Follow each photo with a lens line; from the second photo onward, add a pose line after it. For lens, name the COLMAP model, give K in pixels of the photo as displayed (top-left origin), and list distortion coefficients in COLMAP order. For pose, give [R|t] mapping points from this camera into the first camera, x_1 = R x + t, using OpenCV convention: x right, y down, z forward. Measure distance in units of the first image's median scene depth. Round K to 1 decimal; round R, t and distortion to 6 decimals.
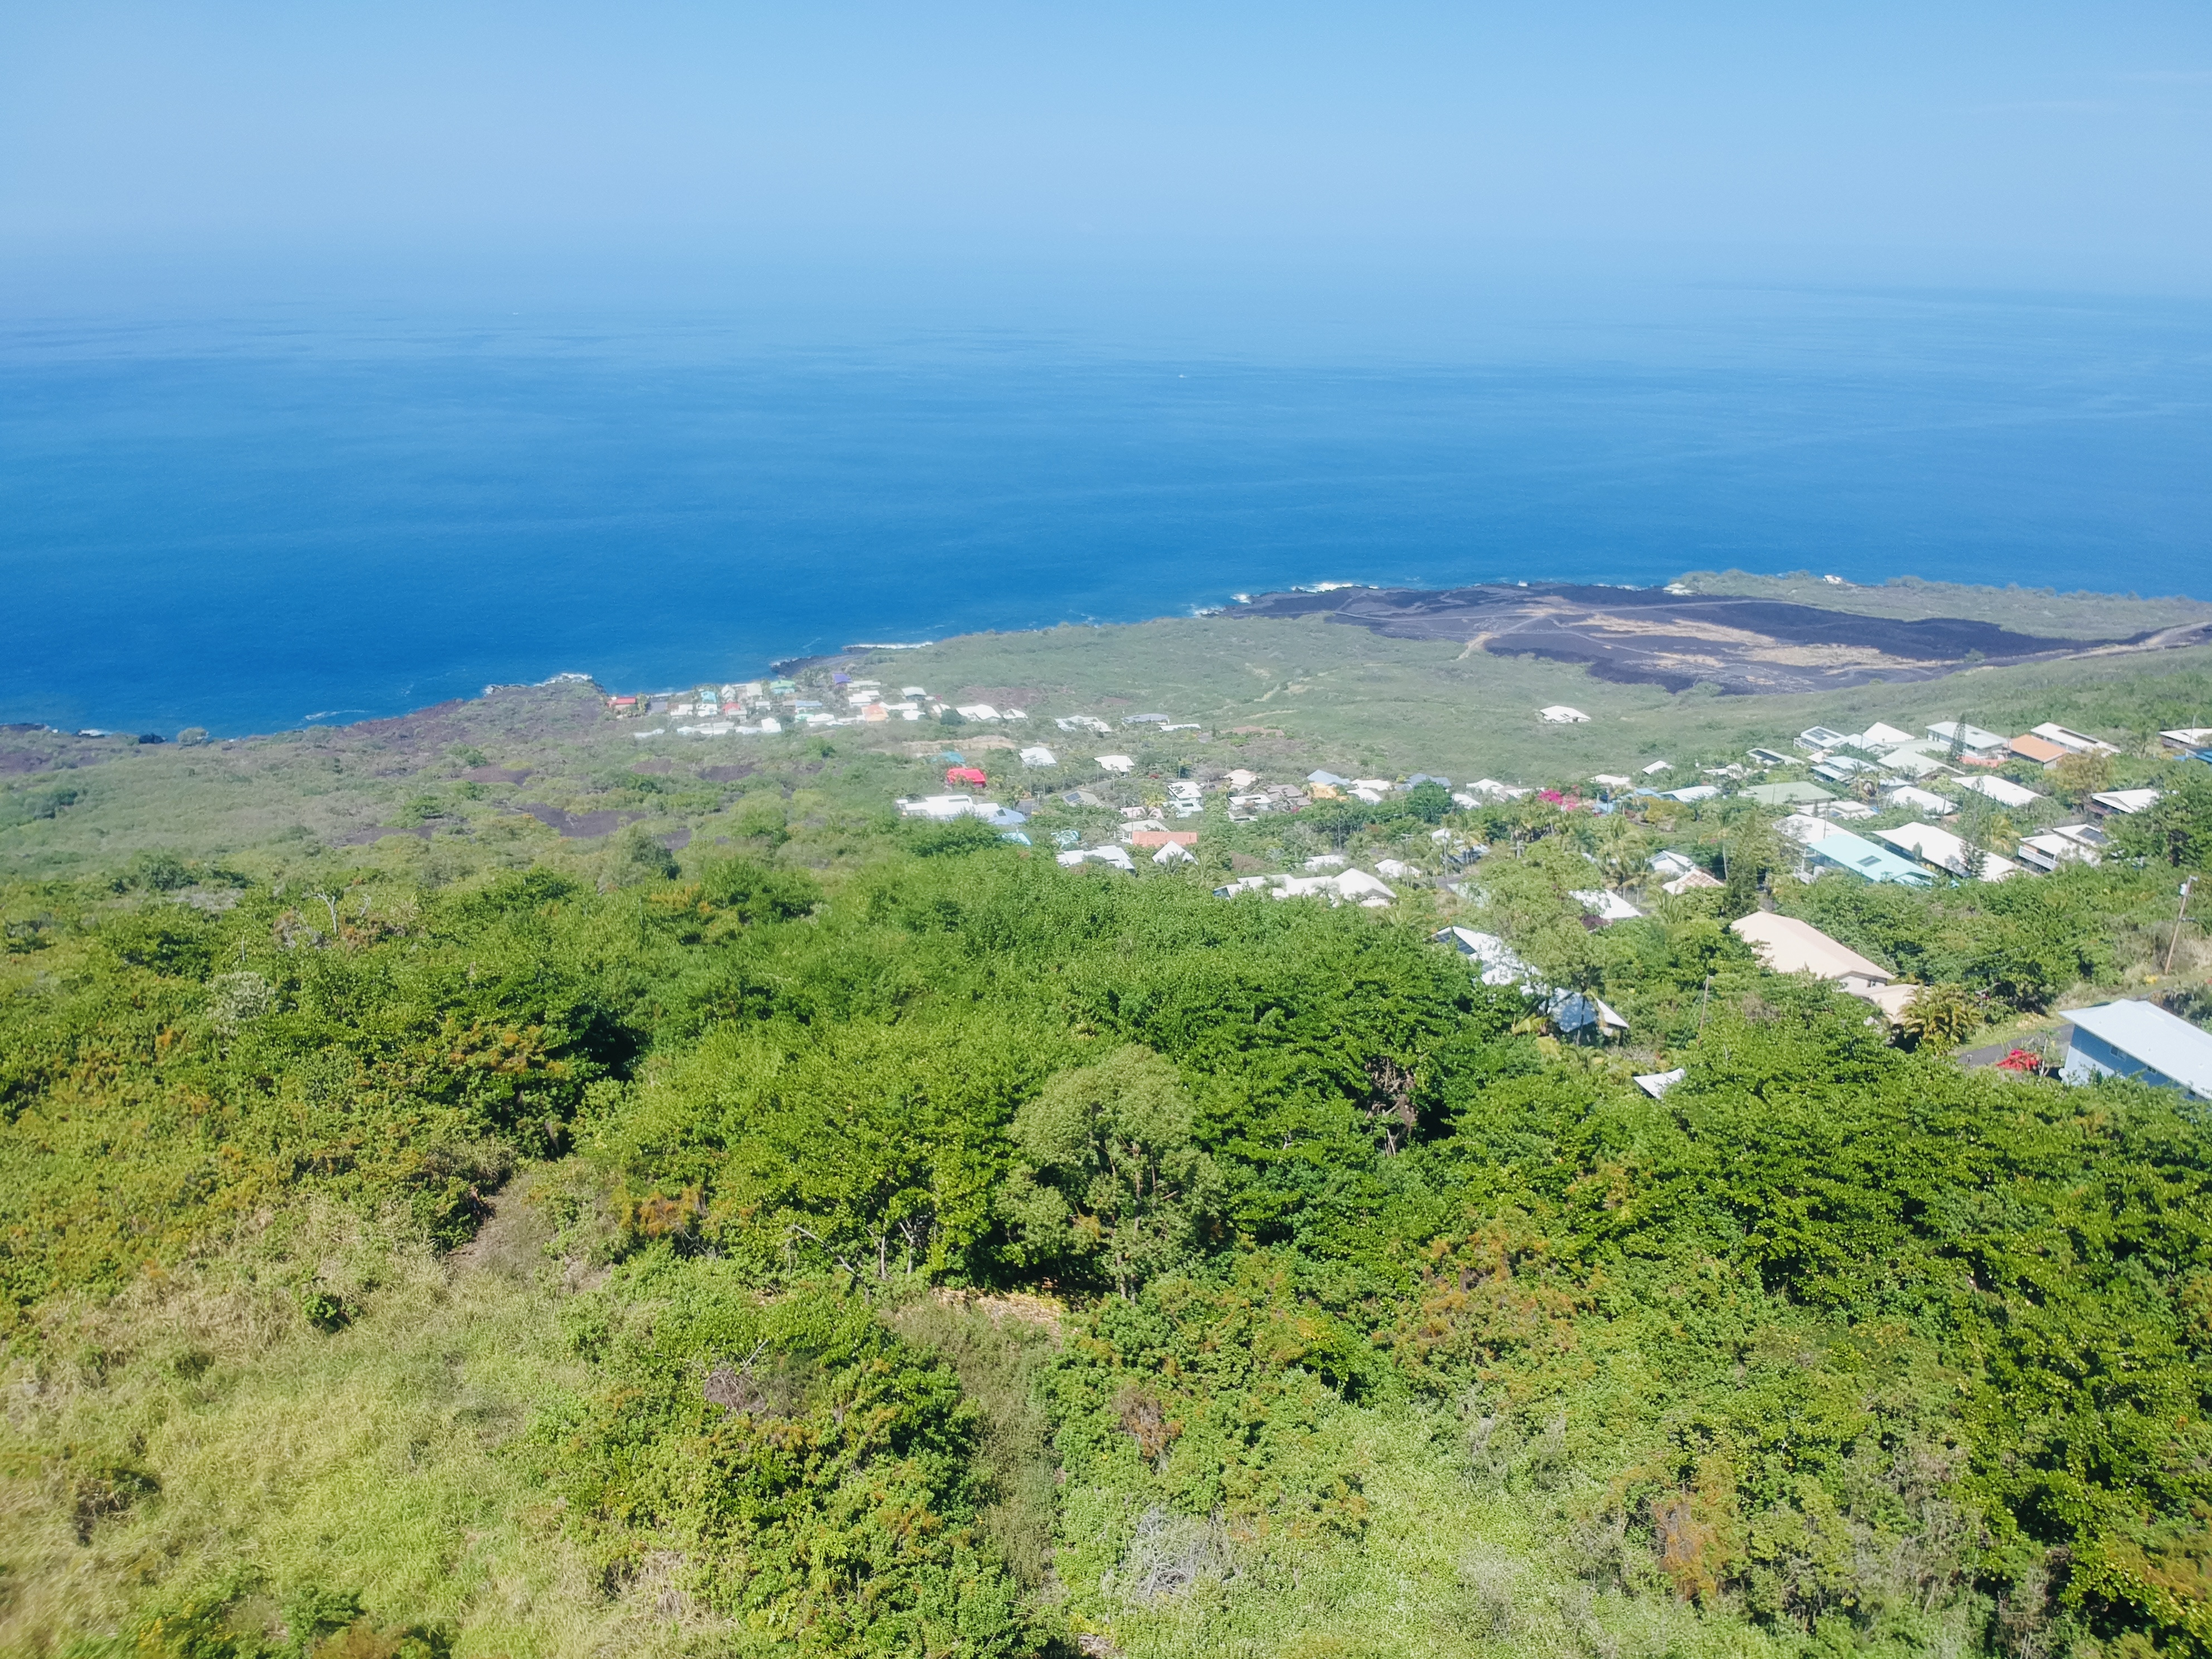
lens RADIAL K [[1602.4, 0, 1134.3], [0, 1602.4, 791.3], [0, 0, 1]] dist [0.069682, -0.136736]
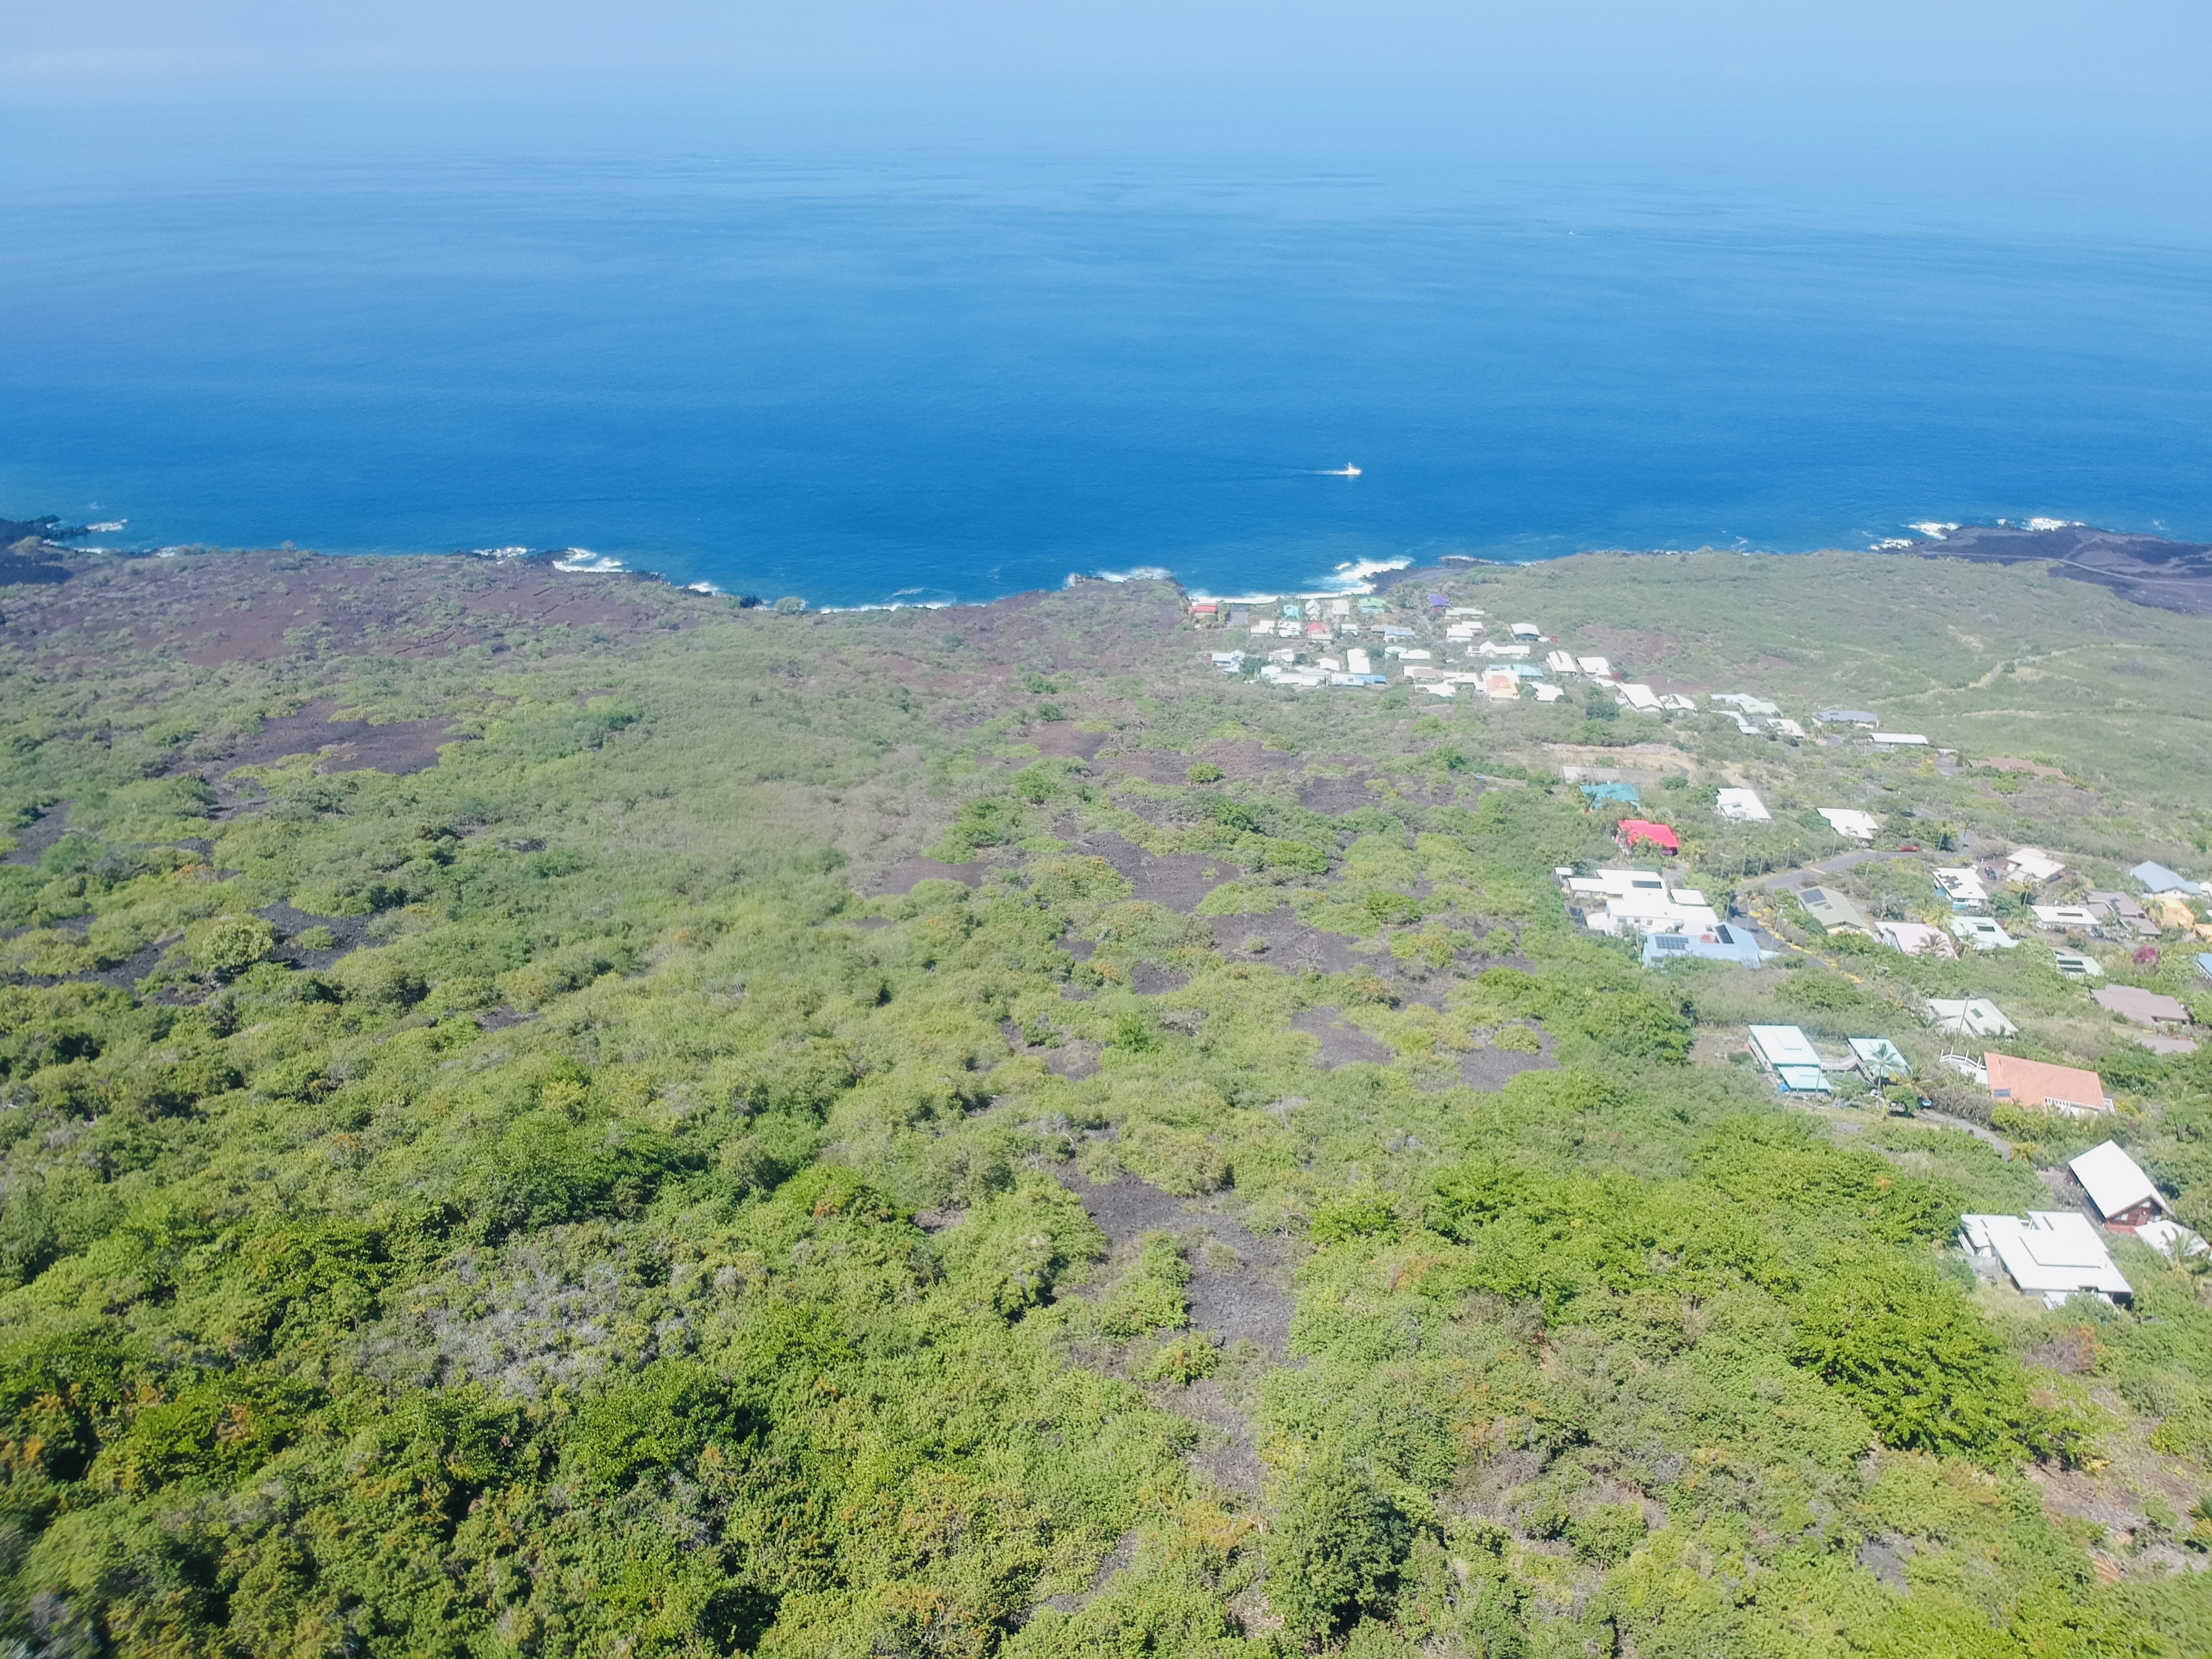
lens RADIAL K [[1595.4, 0, 1109.4], [0, 1595.4, 812.6], [0, 0, 1]] dist [0.109819, -0.186951]
pose [[0.933219, 0.145877, -0.328364, -0.055626], [-0.113987, 0.986866, 0.114465, -0.044695], [0.340749, -0.069392, 0.937590, 0.130213]]
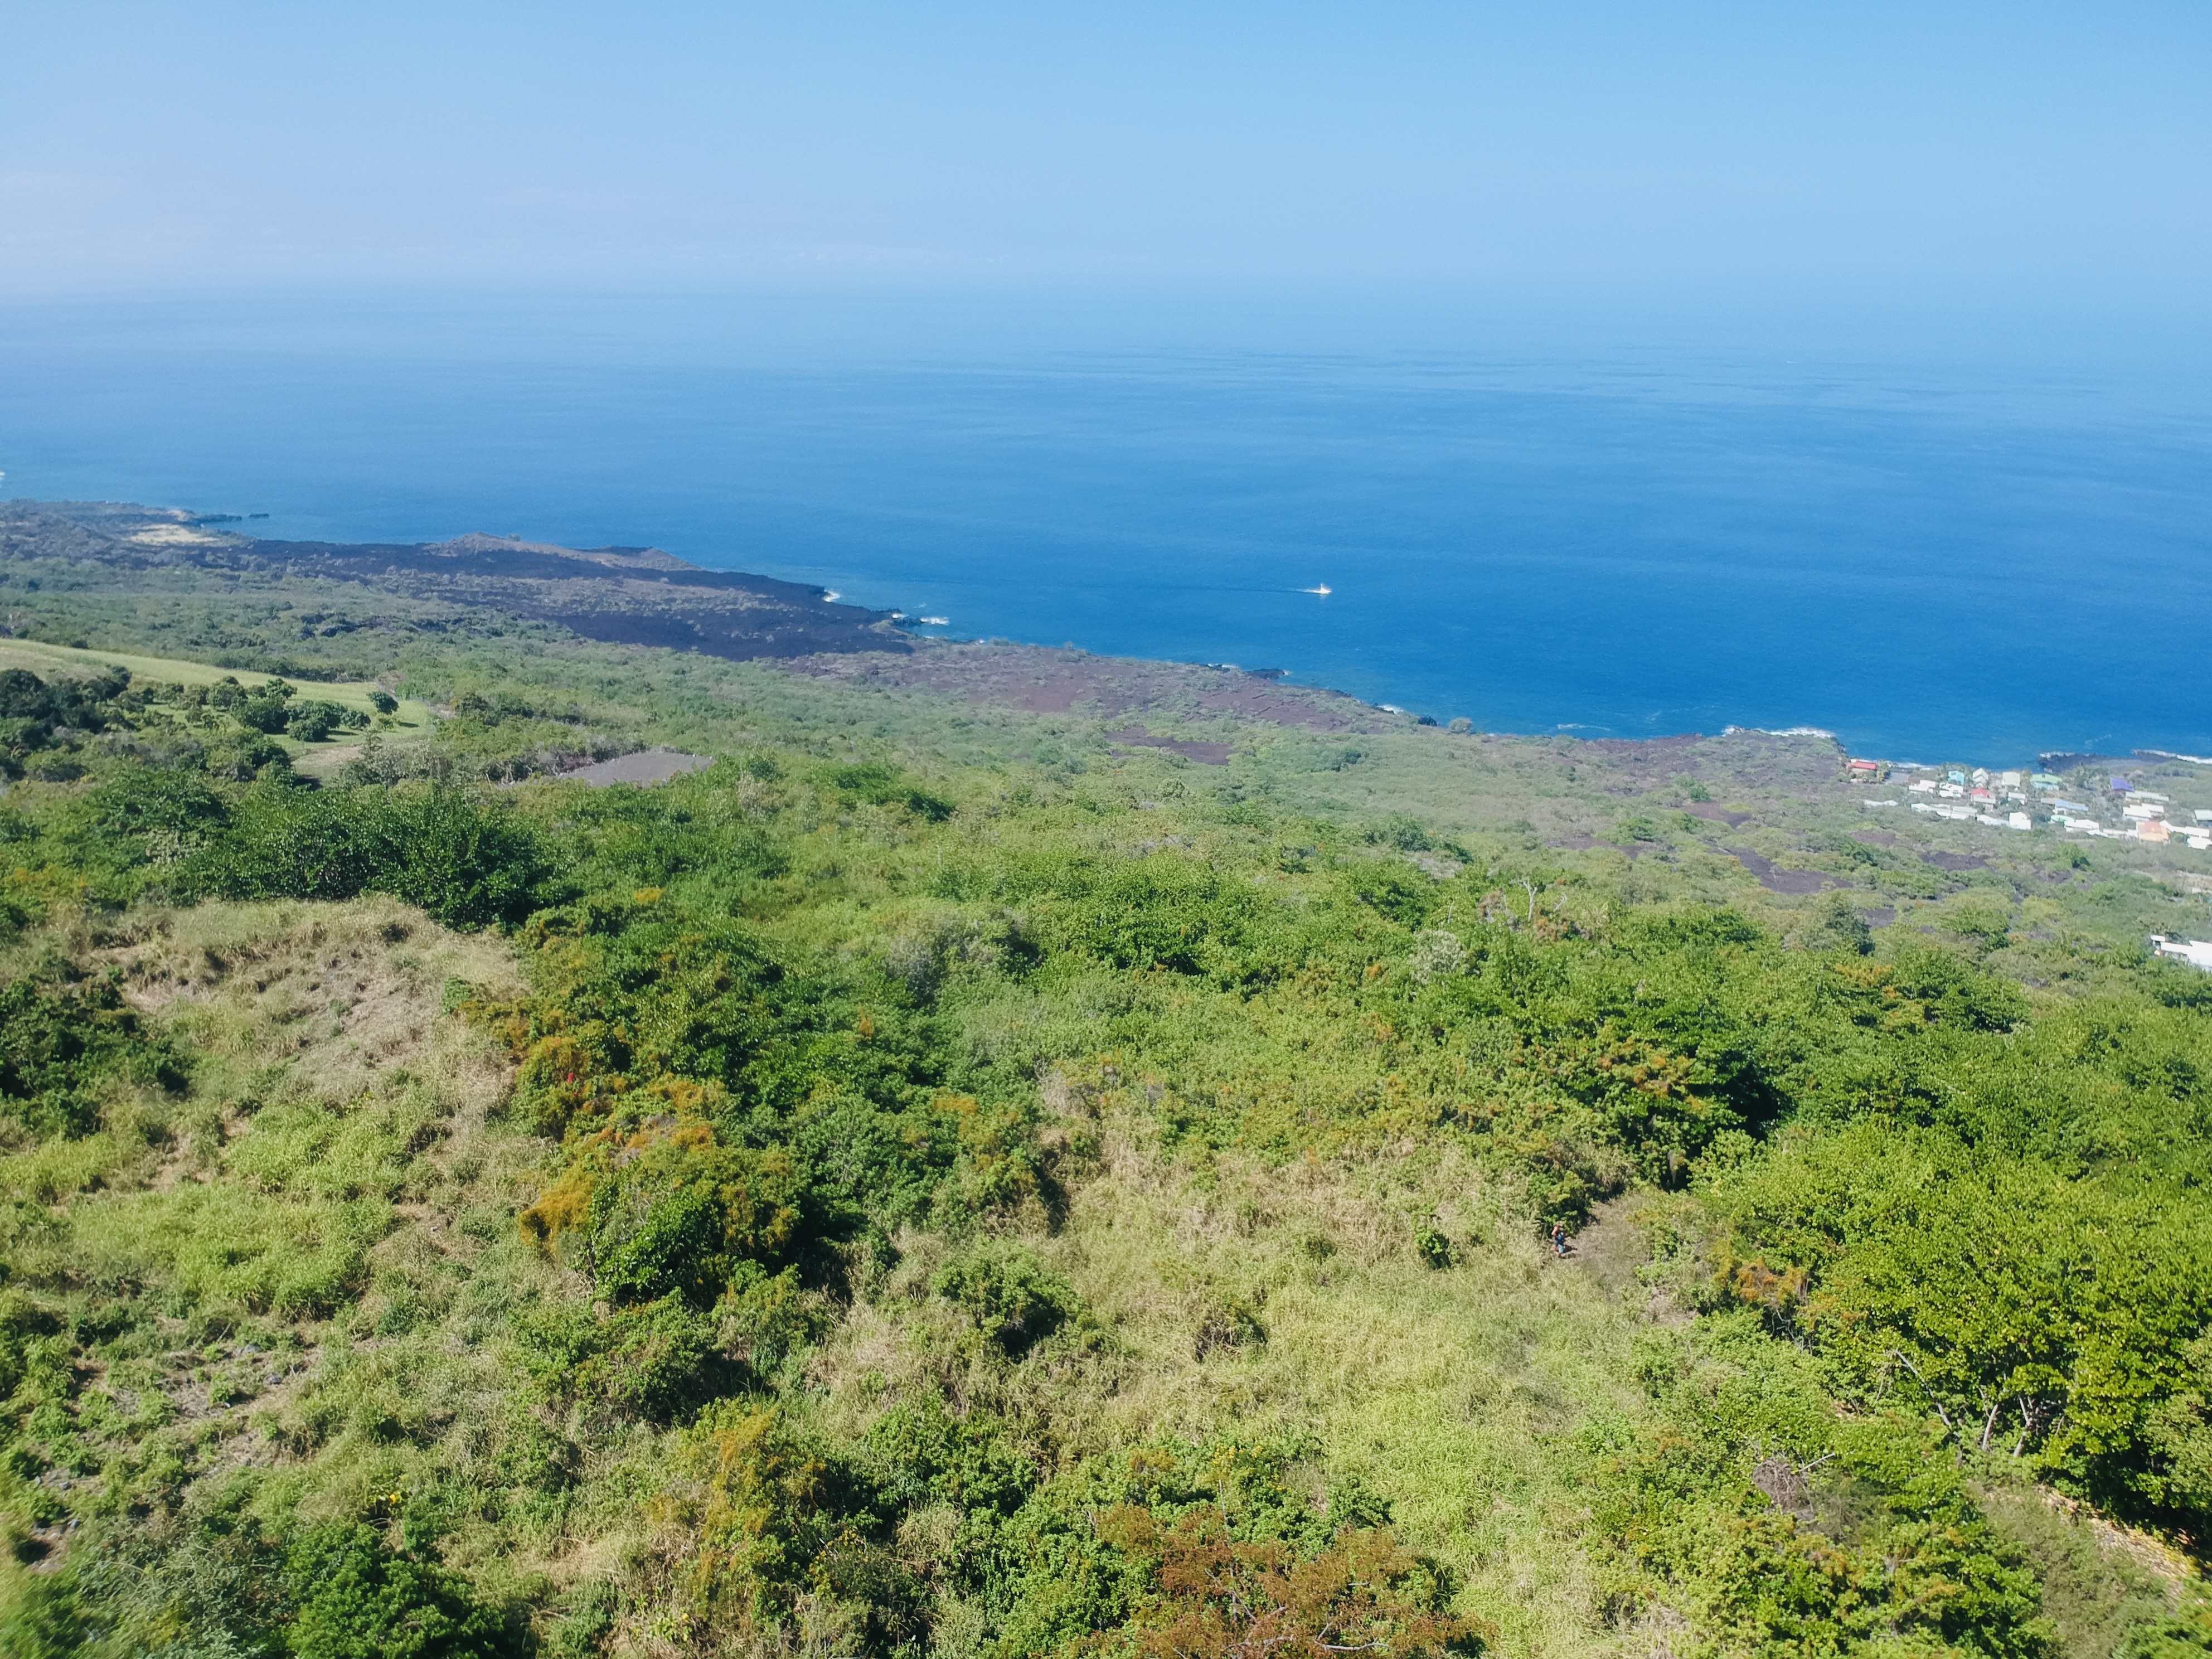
lens RADIAL K [[1574.0, 0, 1087.5], [0, 1574.0, 824.9], [0, 0, 1]] dist [0.101100, -0.138769]
pose [[0.706288, 0.229526, -0.669683, 0.012551], [-0.235173, 0.968329, 0.083855, 0.011211], [0.667720, 0.098265, 0.737898, -0.033836]]
